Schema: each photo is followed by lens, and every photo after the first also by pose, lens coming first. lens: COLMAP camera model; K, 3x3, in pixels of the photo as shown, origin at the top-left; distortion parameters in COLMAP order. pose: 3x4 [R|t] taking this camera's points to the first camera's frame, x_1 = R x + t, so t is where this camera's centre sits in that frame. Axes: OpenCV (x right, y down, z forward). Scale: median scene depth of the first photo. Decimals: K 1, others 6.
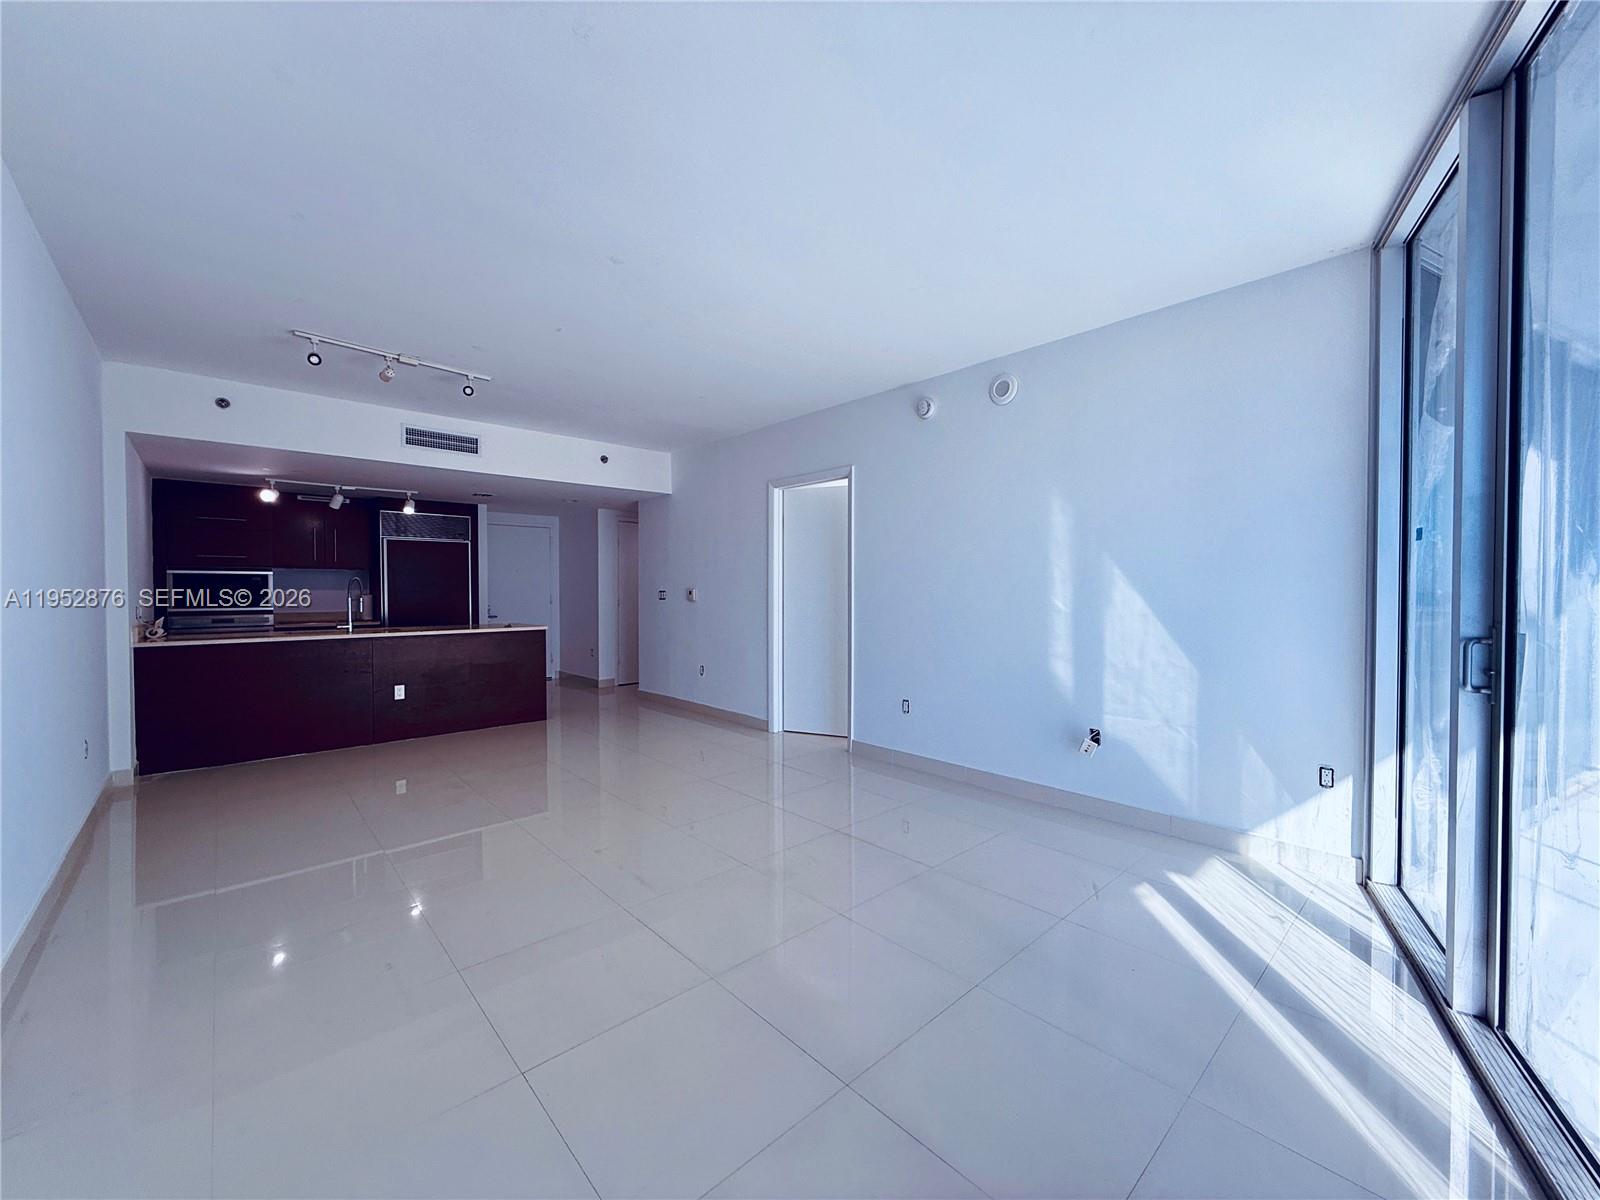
lens RADIAL K [[636.6, 0, 800.0], [0, 636.6, 600.0], [0, 0, 1]] dist [-0.000802, -0.000008]
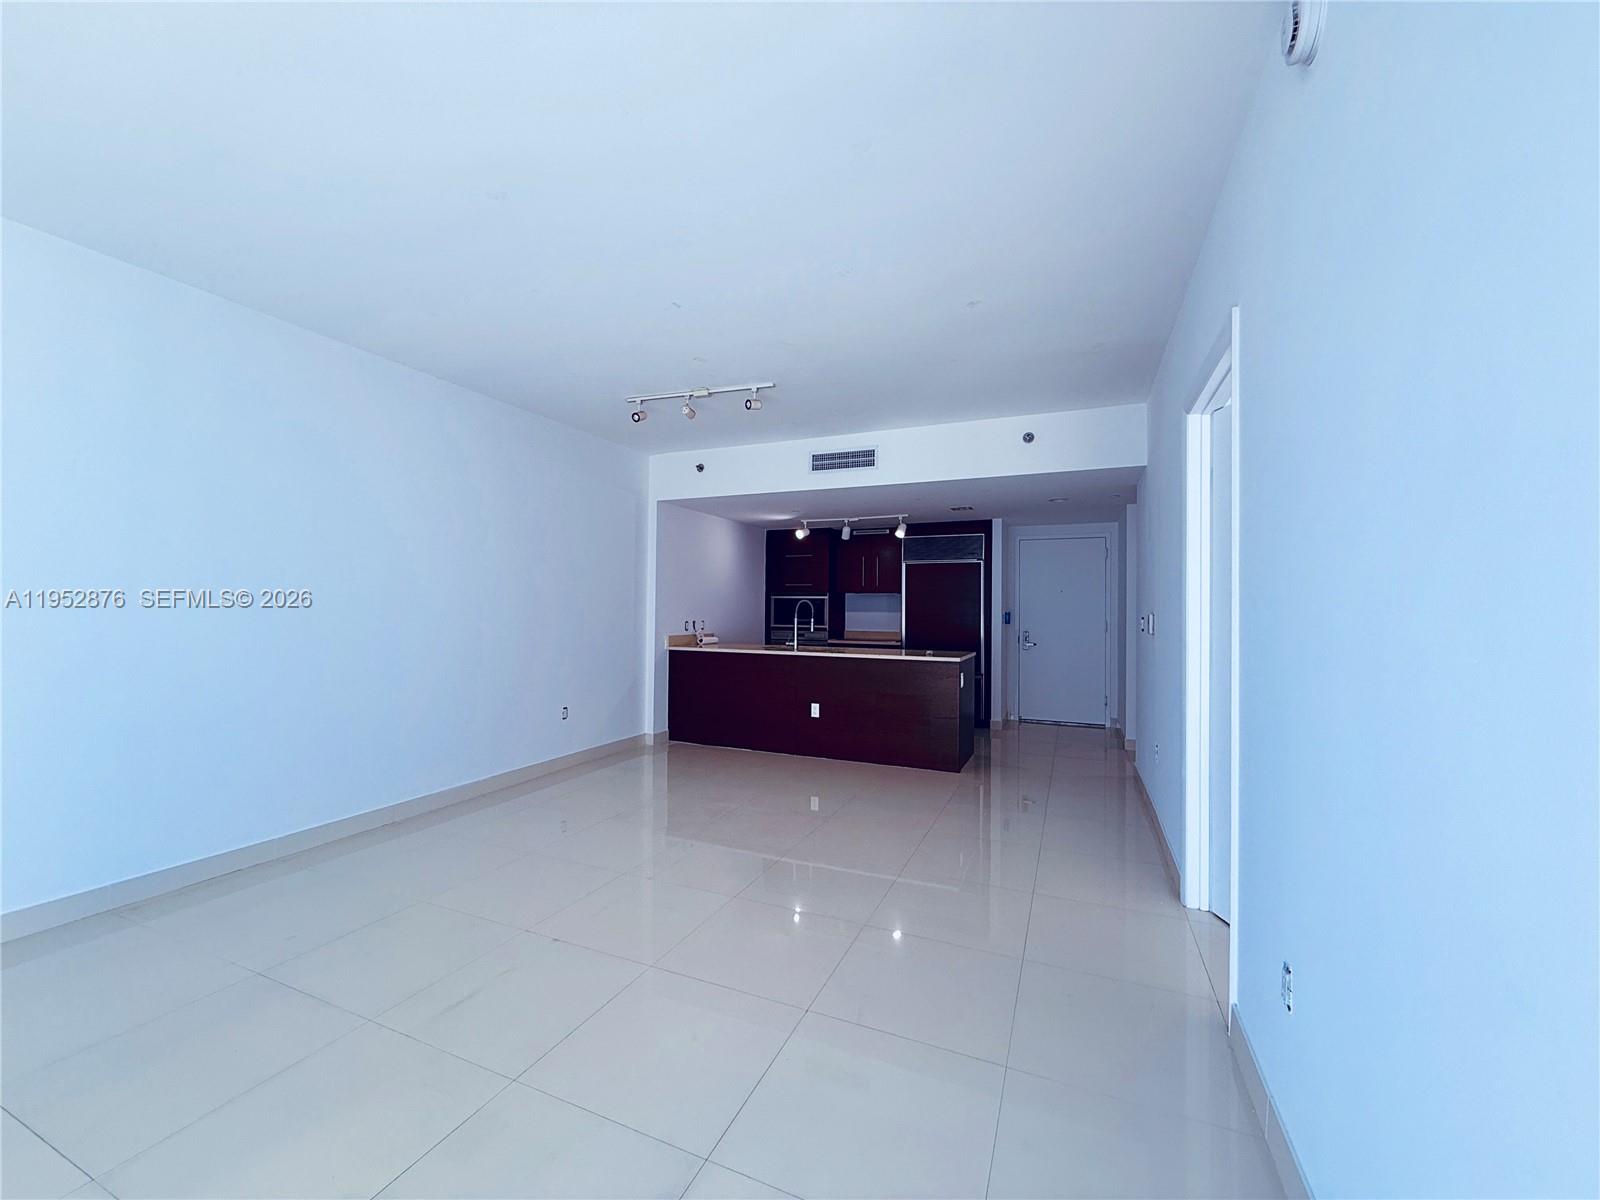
lens RADIAL K [[636.6, 0, 800.0], [0, 636.6, 600.0], [0, 0, 1]] dist [-0.000802, -0.000008]
pose [[0.403153, -0.009110, -0.915087, 0.286536], [-0.025931, 0.999435, -0.021374, -0.010877], [0.914765, 0.032347, 0.402689, 0.511966]]
